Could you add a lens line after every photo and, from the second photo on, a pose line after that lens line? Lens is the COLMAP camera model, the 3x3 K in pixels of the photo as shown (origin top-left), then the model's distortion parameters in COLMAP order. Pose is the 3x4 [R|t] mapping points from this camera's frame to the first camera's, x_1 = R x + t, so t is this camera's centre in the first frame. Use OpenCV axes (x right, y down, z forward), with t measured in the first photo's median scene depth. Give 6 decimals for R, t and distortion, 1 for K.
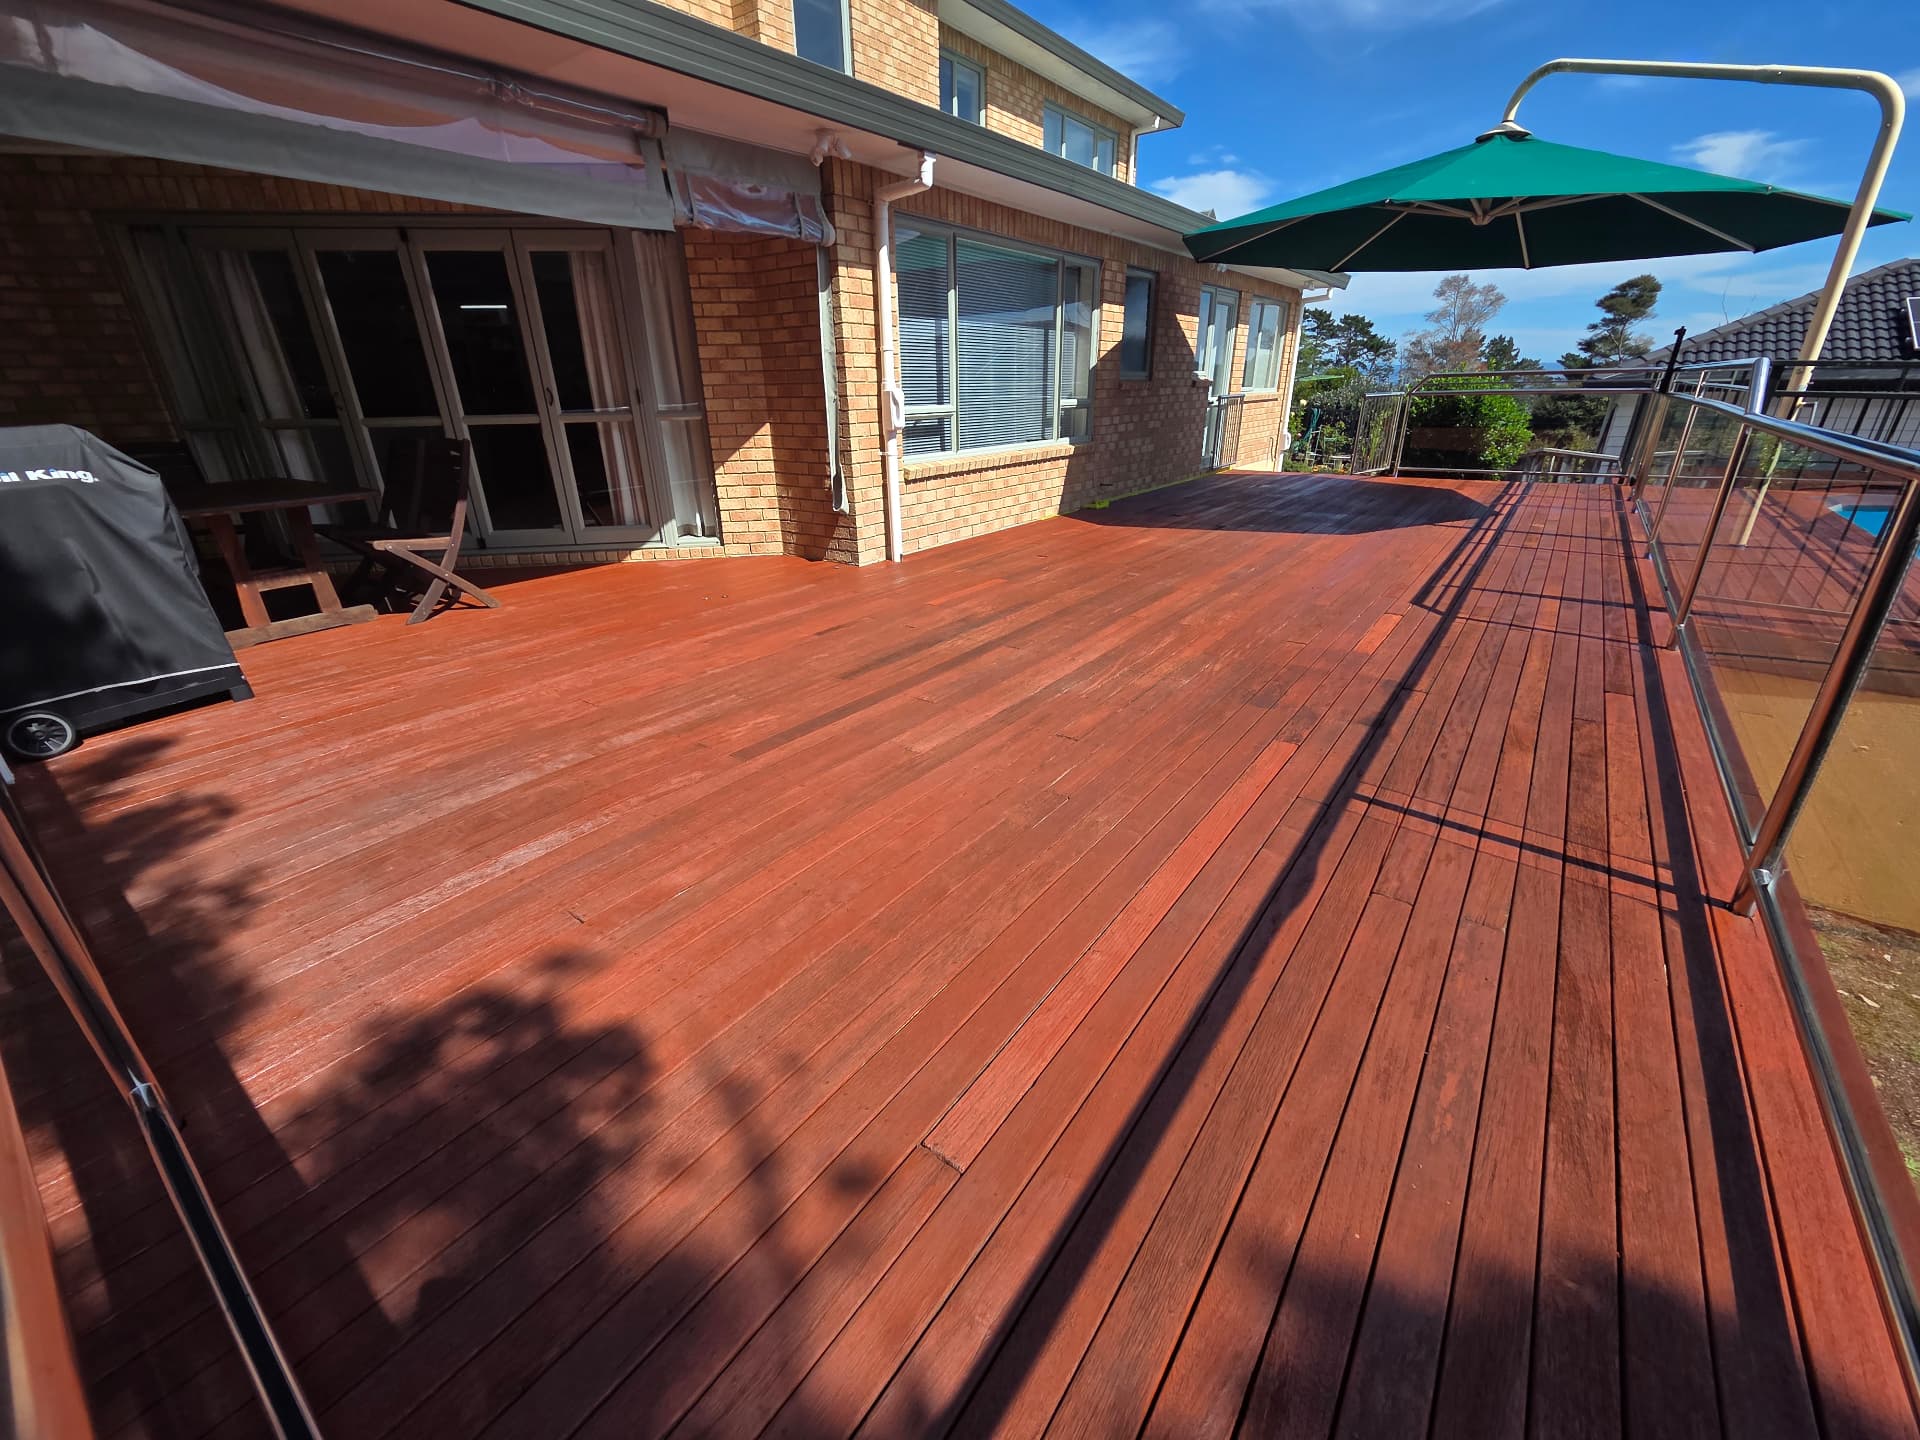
lens RADIAL K [[825.5, 0, 960.0], [0, 825.5, 720.0], [0, 0, 1]] dist [0.012821, 0.000096]
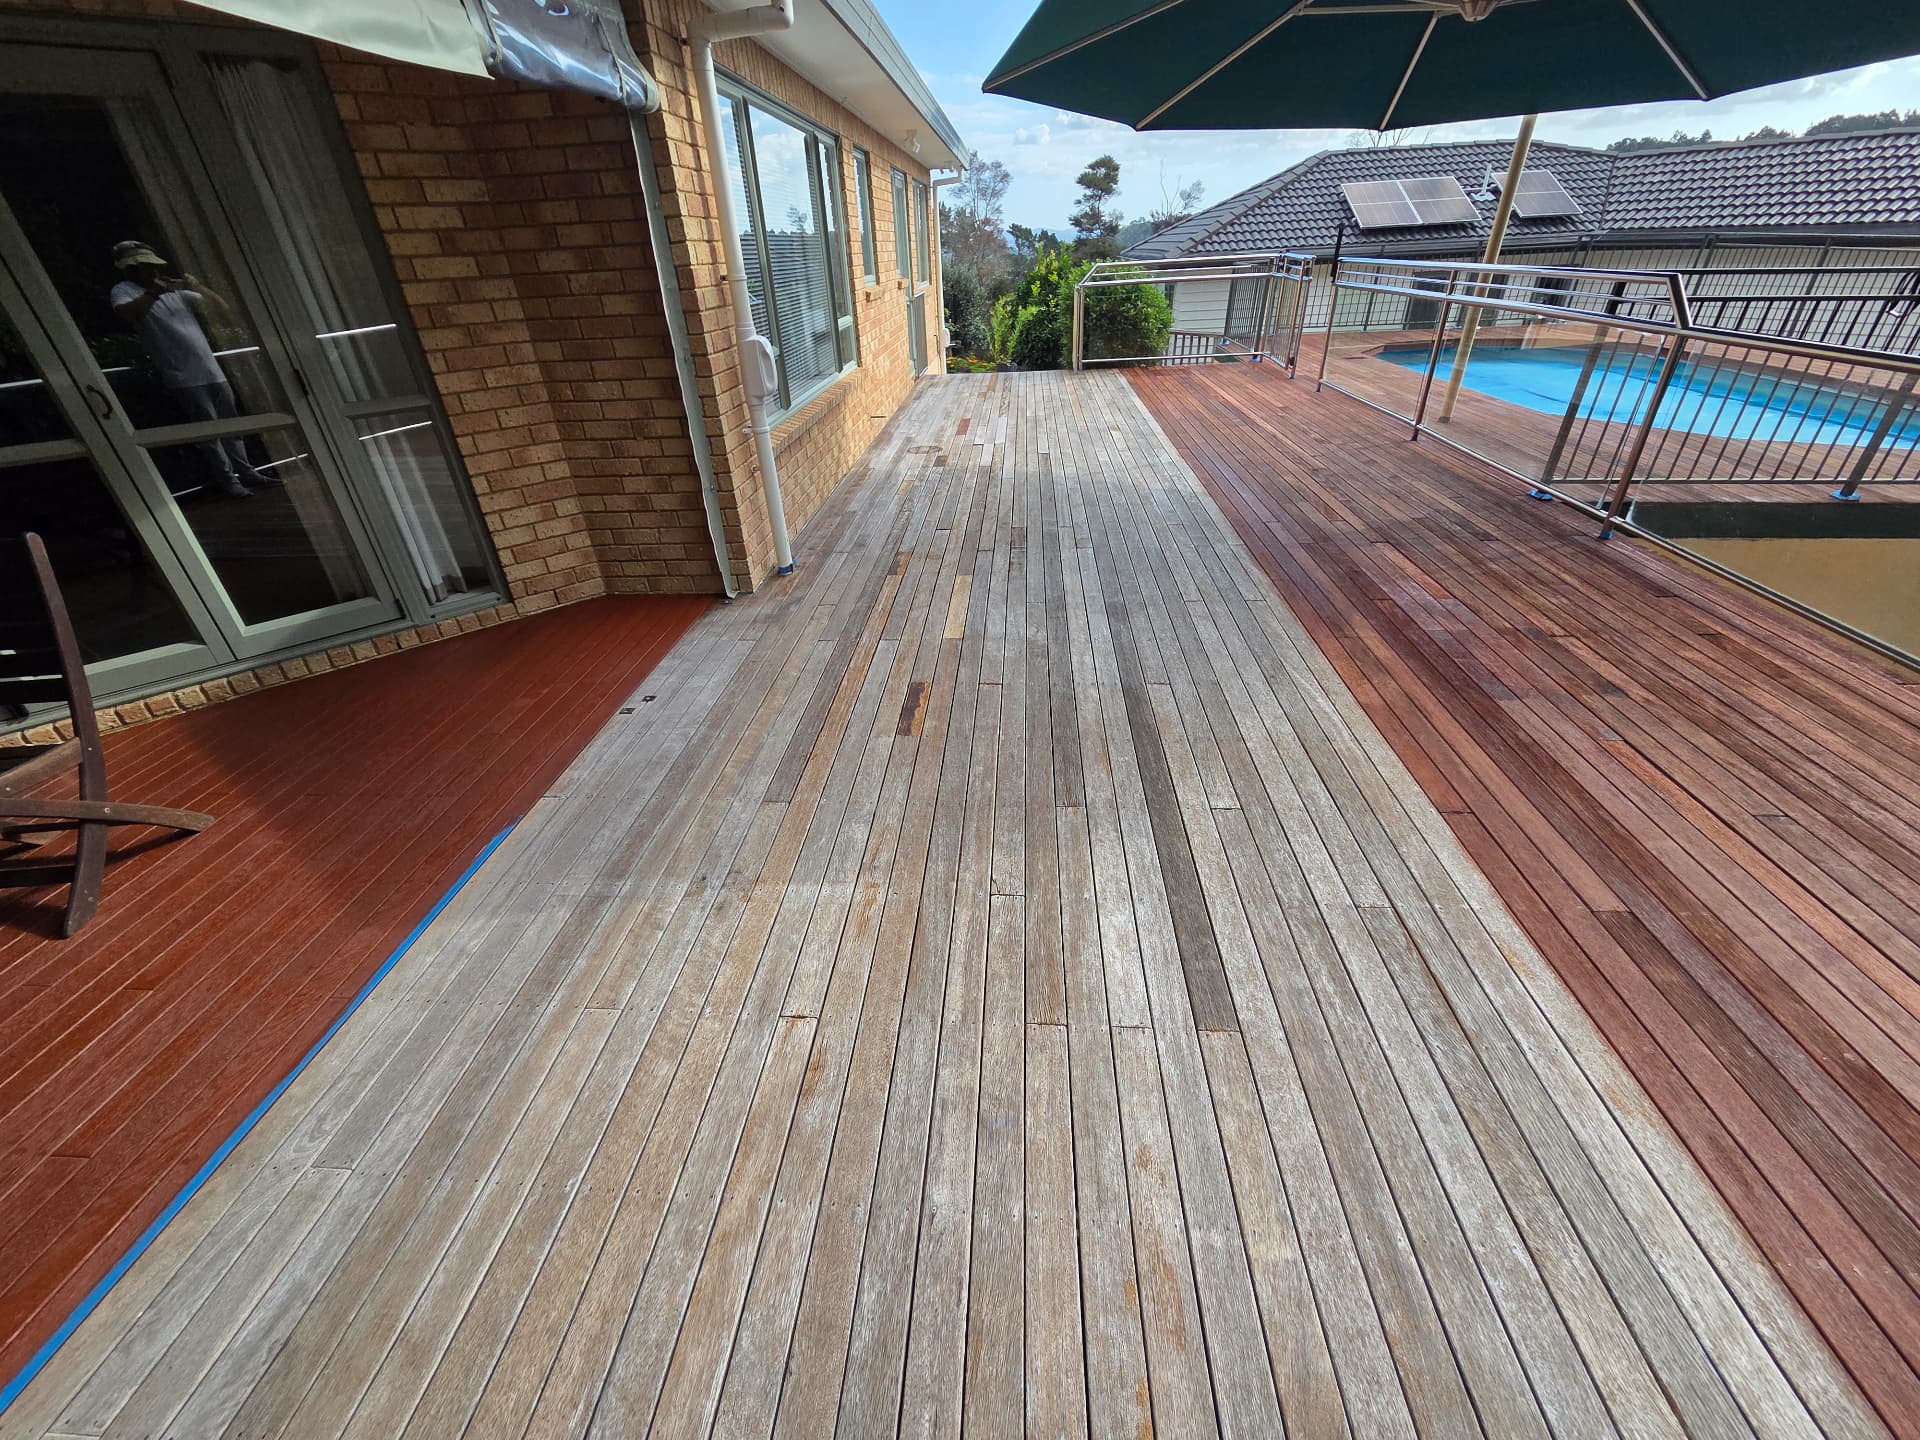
lens RADIAL K [[825.5, 0, 960.0], [0, 825.5, 720.0], [0, 0, 1]] dist [0.012821, 0.000096]
pose [[0.849802, -0.284484, 0.443741, -0.326016], [0.229217, 0.957532, 0.174908, -0.167879], [-0.474654, -0.046924, 0.878921, 0.280357]]
